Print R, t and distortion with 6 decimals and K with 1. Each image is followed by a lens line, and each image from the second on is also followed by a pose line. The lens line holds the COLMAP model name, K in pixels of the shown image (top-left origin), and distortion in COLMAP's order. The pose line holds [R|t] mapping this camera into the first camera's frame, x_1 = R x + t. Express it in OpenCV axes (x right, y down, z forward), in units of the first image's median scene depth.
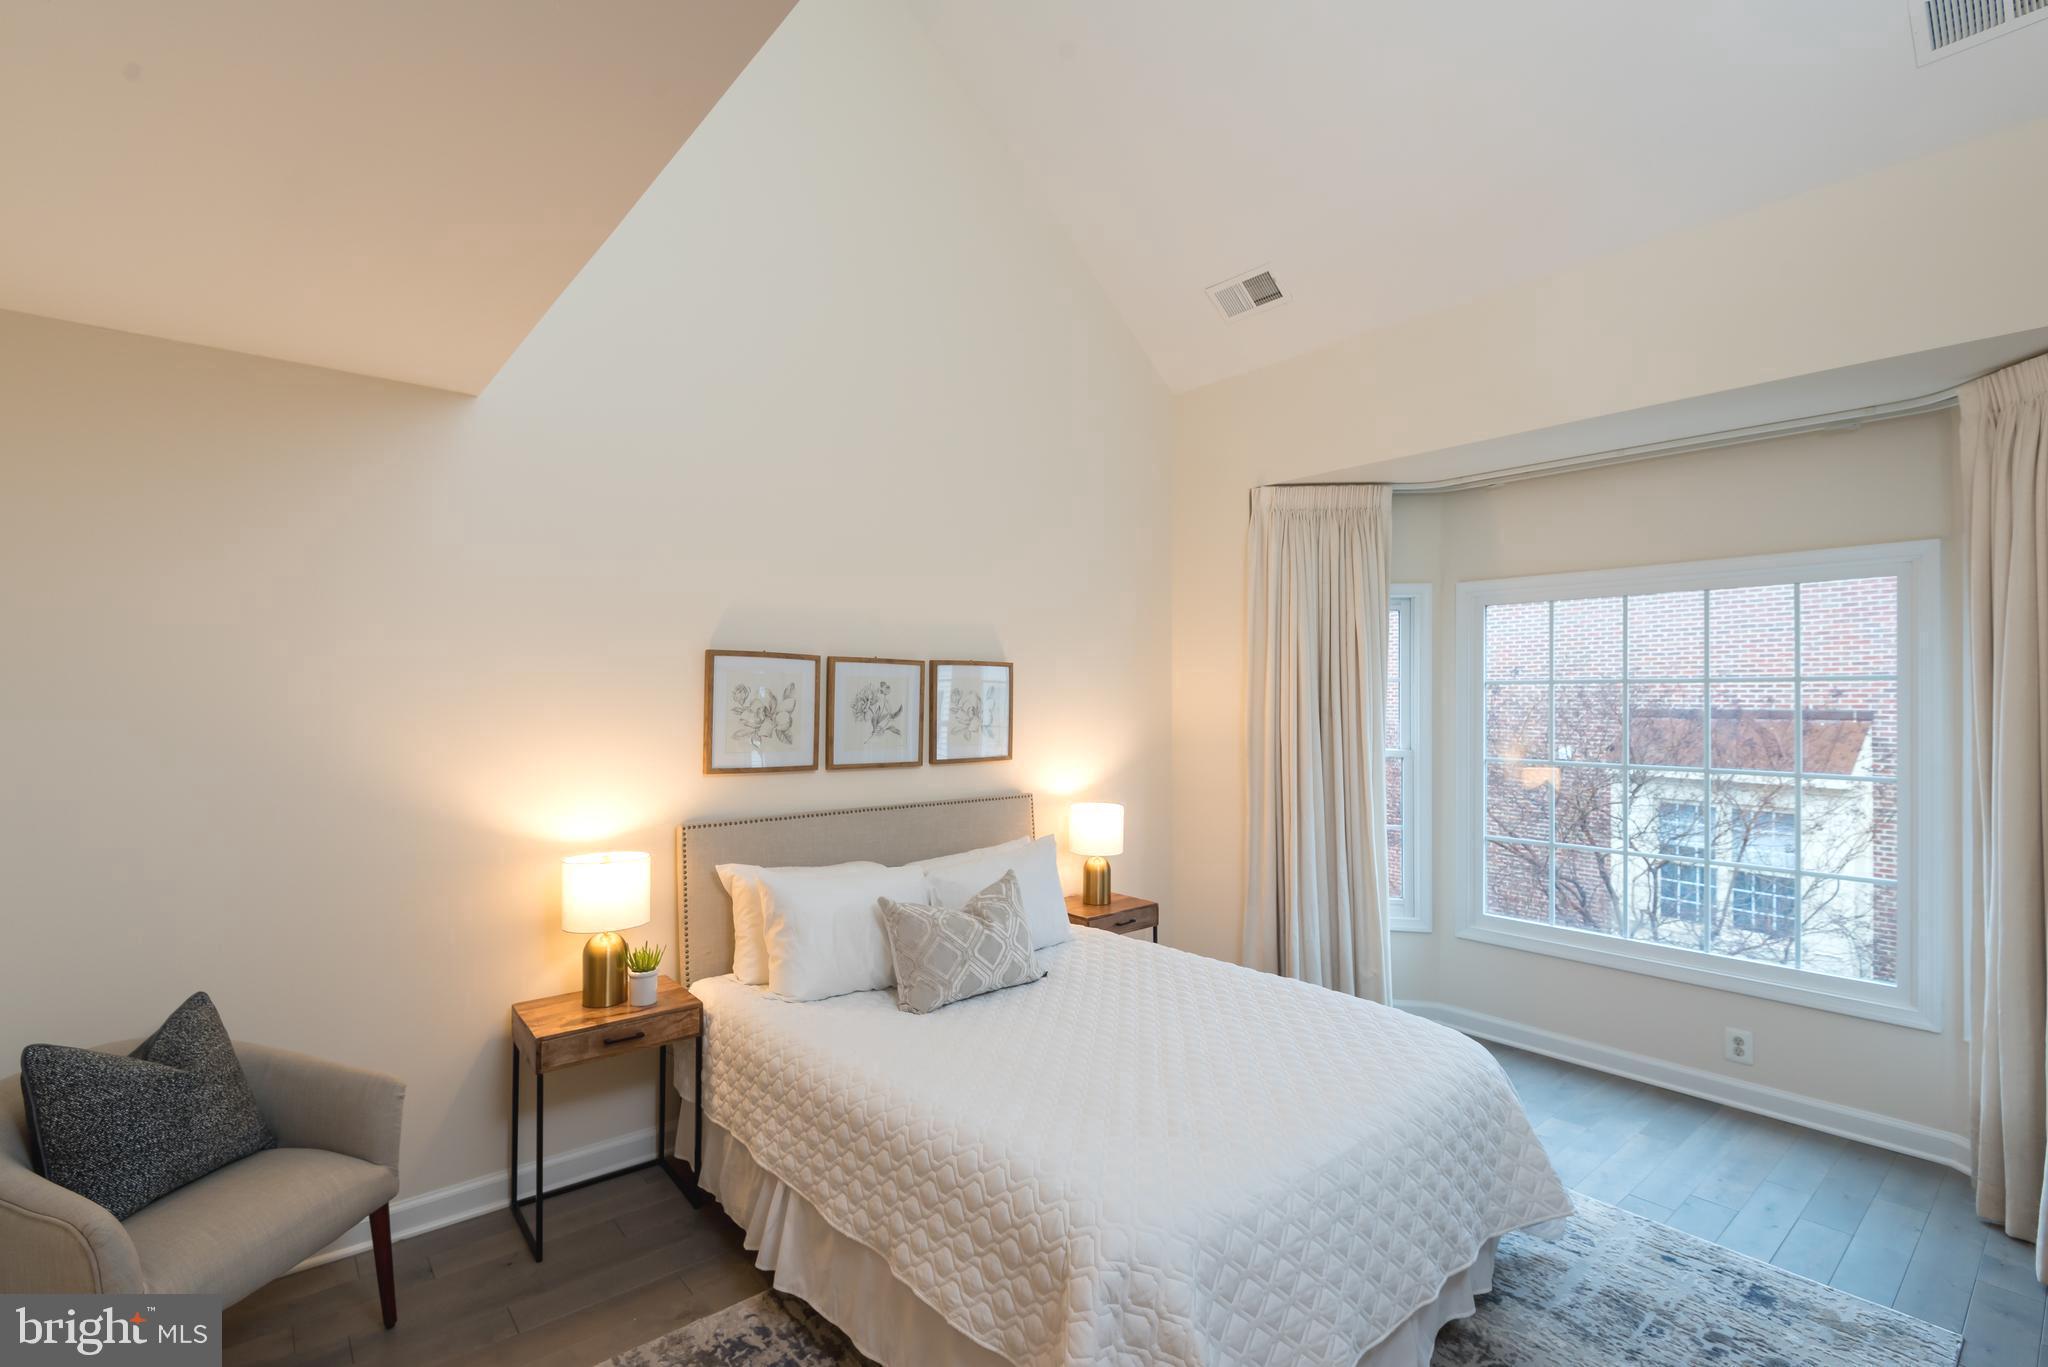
lens RADIAL K [[957.0, 0, 880.9], [0, 957.0, 703.5], [0, 0, 1]] dist [0.018156, -0.005352]
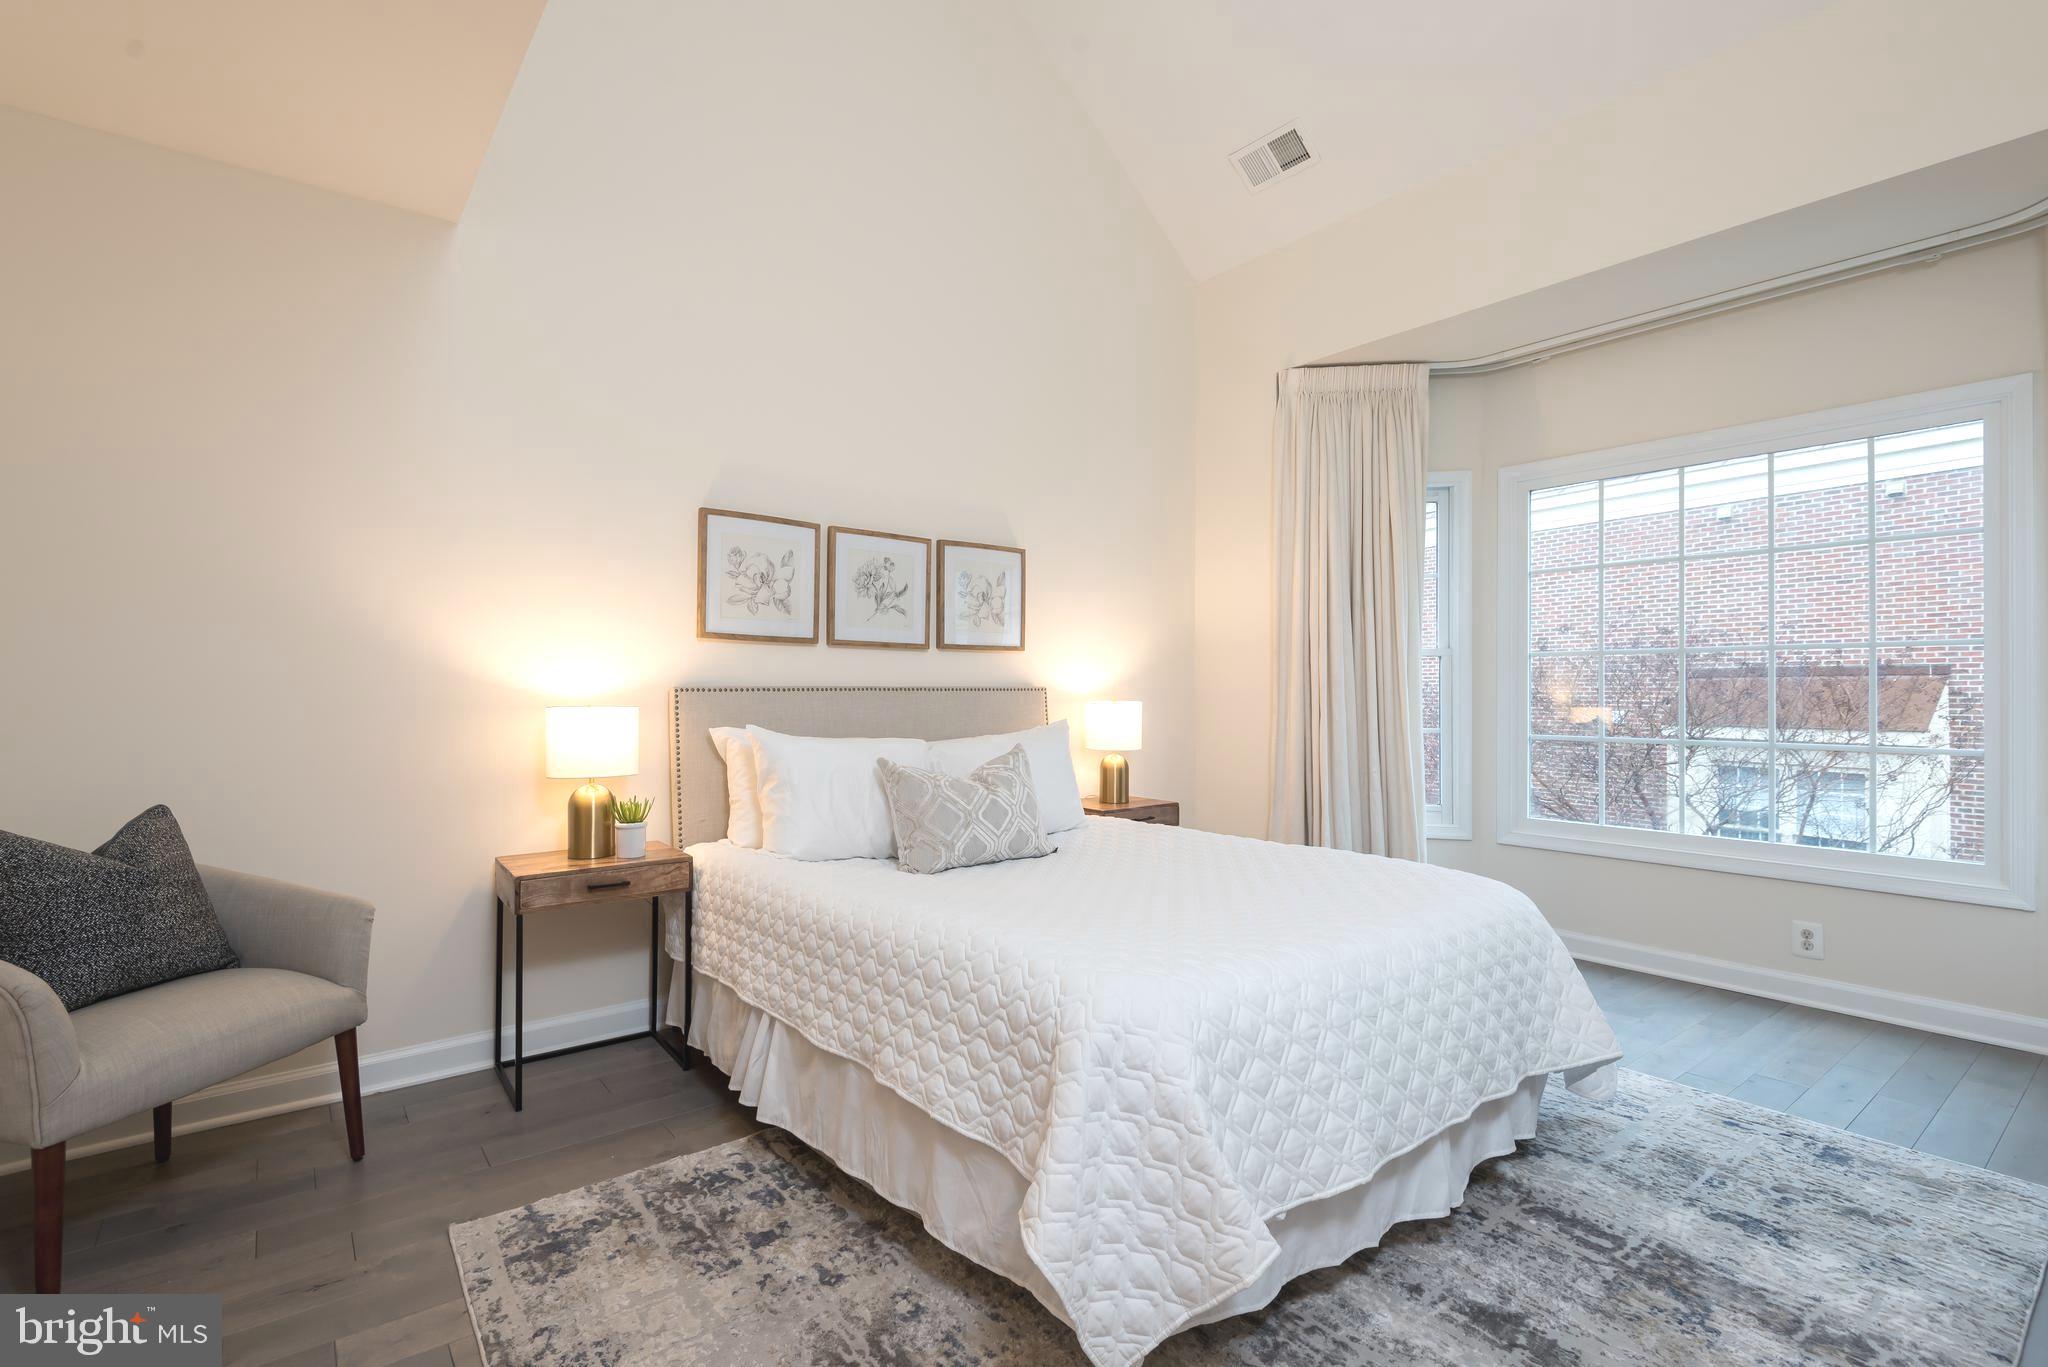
lens RADIAL K [[957.0, 0, 885.3], [0, 957.0, 725.4], [0, 0, 1]] dist [0.018156, -0.005352]
pose [[0.999481, -0.002978, -0.032088, 0.034030], [0.002973, 0.999996, -0.000209, 0.162277], [0.032089, 0.000113, 0.999485, 0.046015]]
